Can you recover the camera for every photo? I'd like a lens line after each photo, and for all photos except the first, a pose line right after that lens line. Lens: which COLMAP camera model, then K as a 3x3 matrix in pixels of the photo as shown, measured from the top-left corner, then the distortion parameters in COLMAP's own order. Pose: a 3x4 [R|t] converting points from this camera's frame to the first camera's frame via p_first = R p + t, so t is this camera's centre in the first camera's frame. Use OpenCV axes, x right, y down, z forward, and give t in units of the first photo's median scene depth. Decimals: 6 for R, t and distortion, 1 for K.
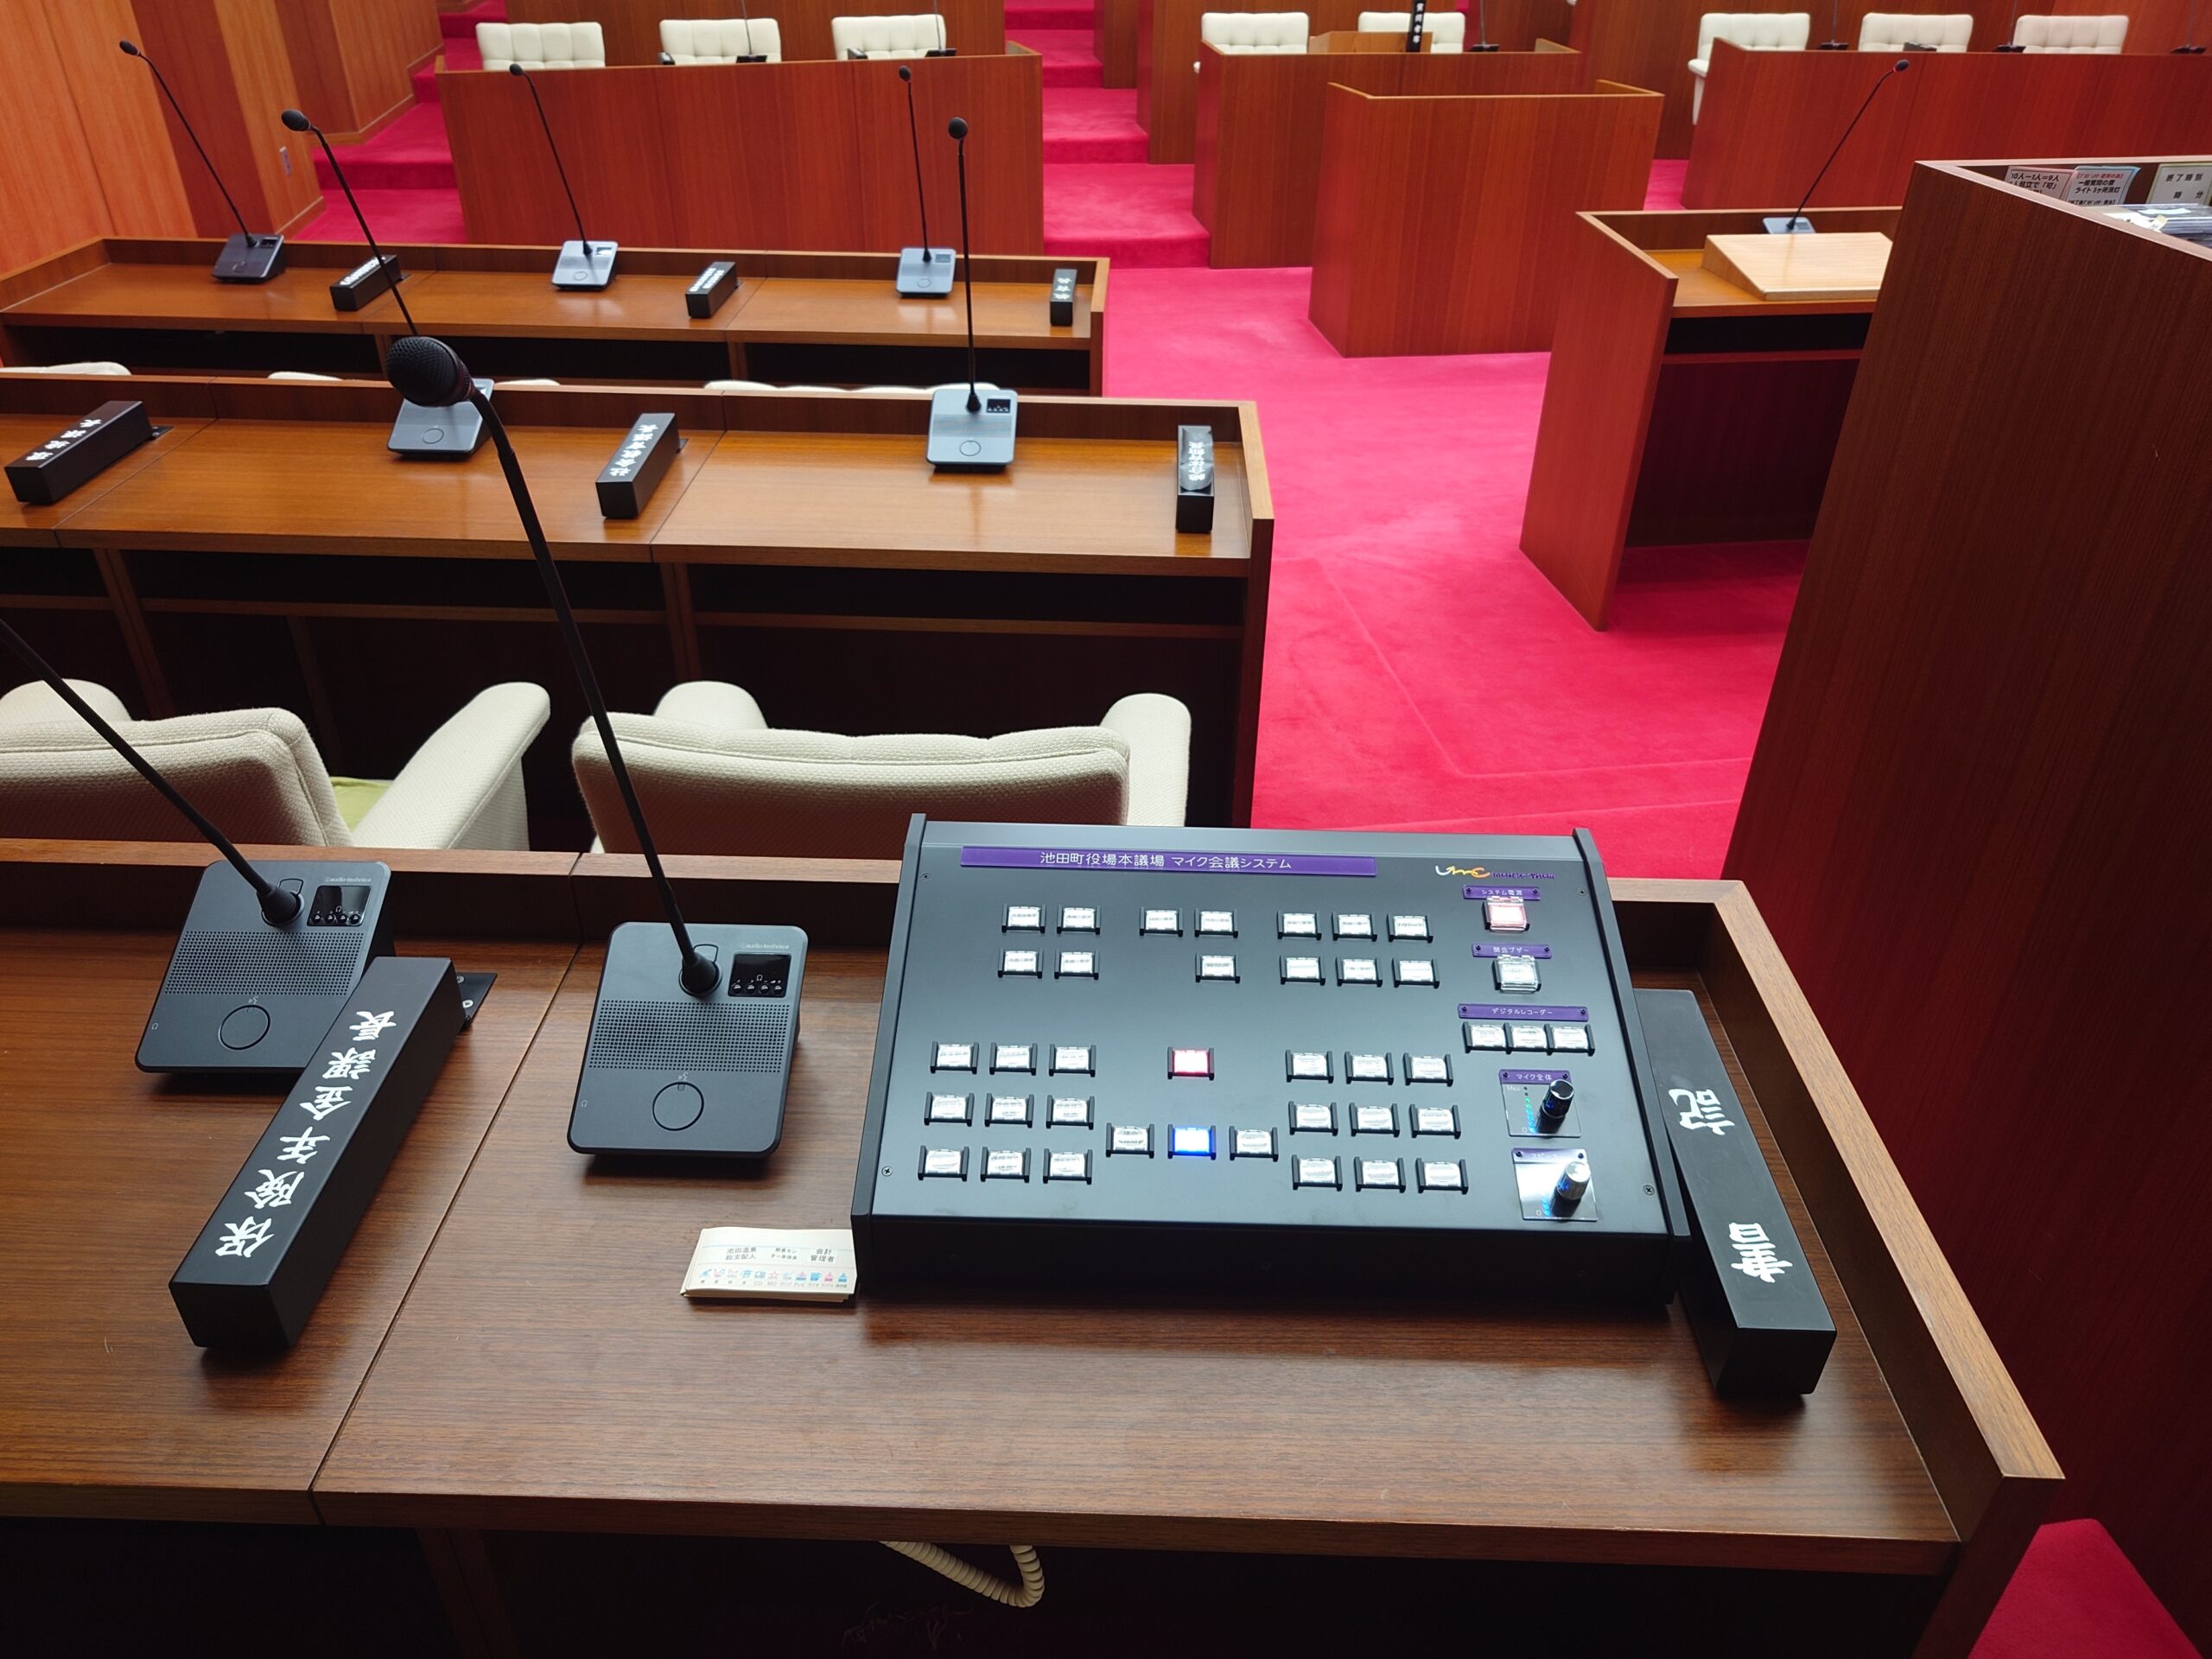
lens RADIAL K [[1607.6, 0, 1113.6], [0, 1607.6, 818.3], [0, 0, 1]] dist [-0.003595, 0.014327]
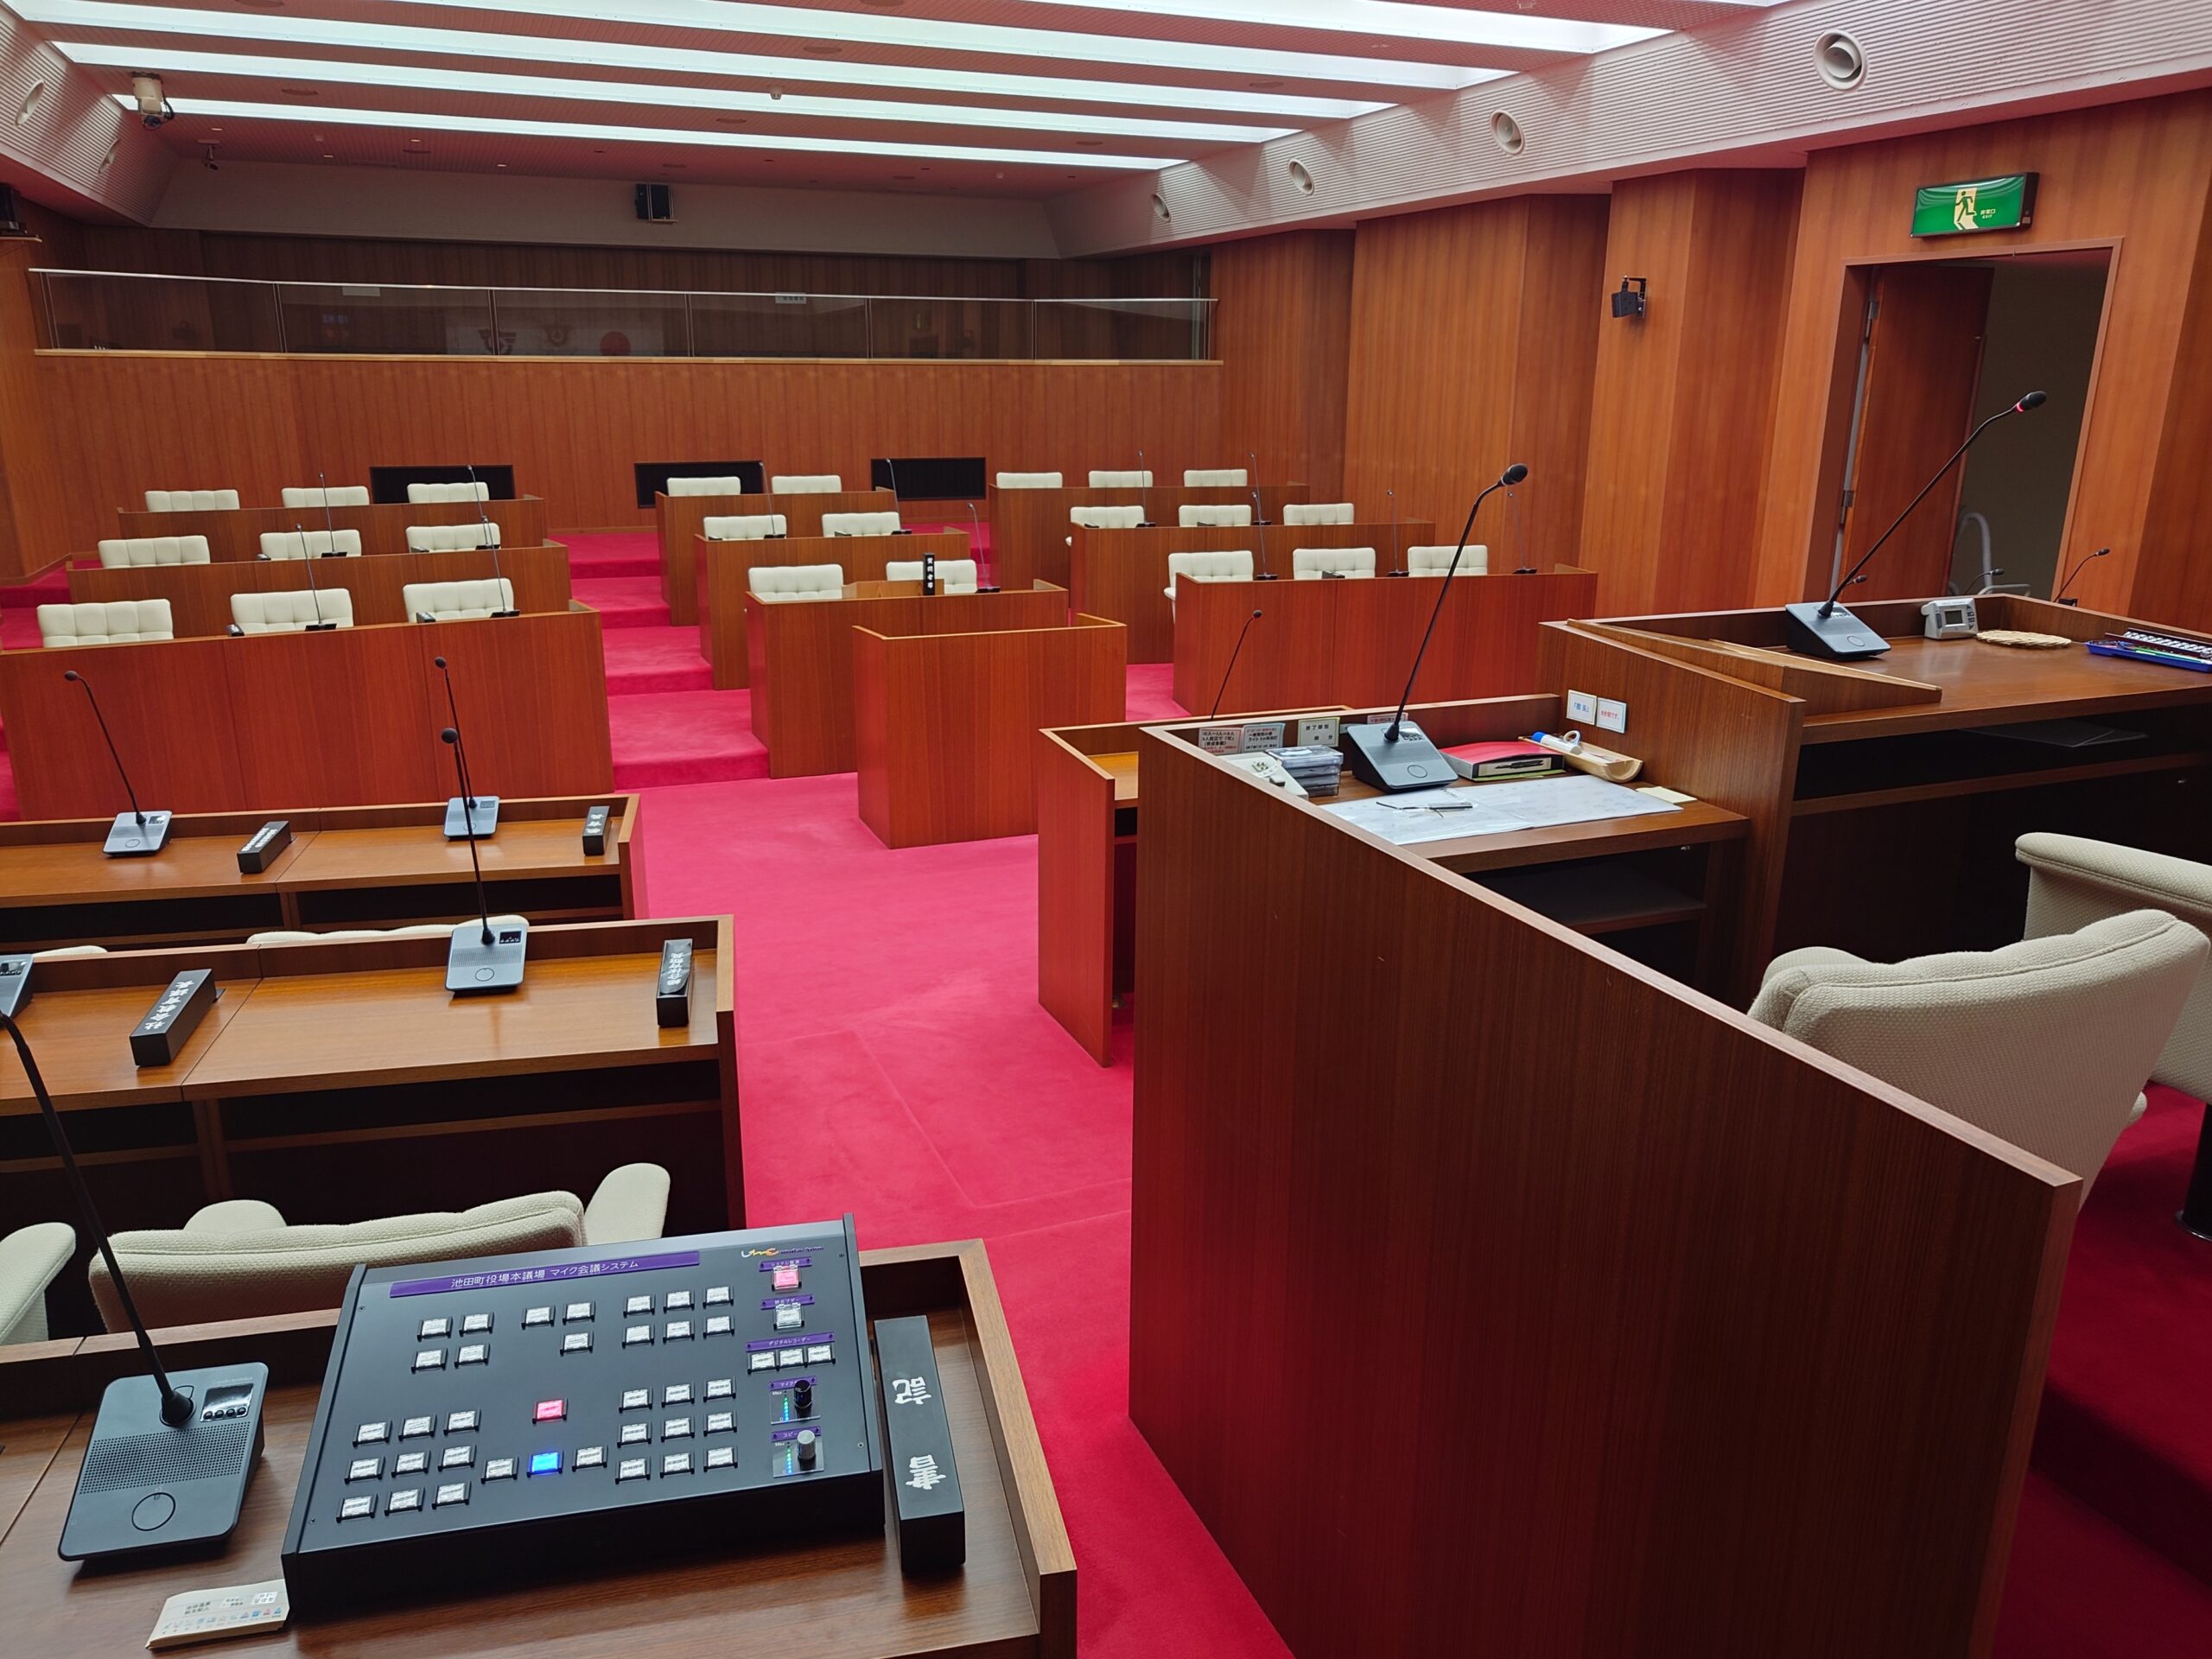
lens RADIAL K [[1607.6, 0, 1113.6], [0, 1607.6, 818.3], [0, 0, 1]] dist [-0.003595, 0.014327]
pose [[0.970607, -0.072265, 0.229565, 0.084762], [0.134291, 0.954177, -0.267419, 0.034271], [-0.199720, 0.290387, 0.935835, -0.206266]]
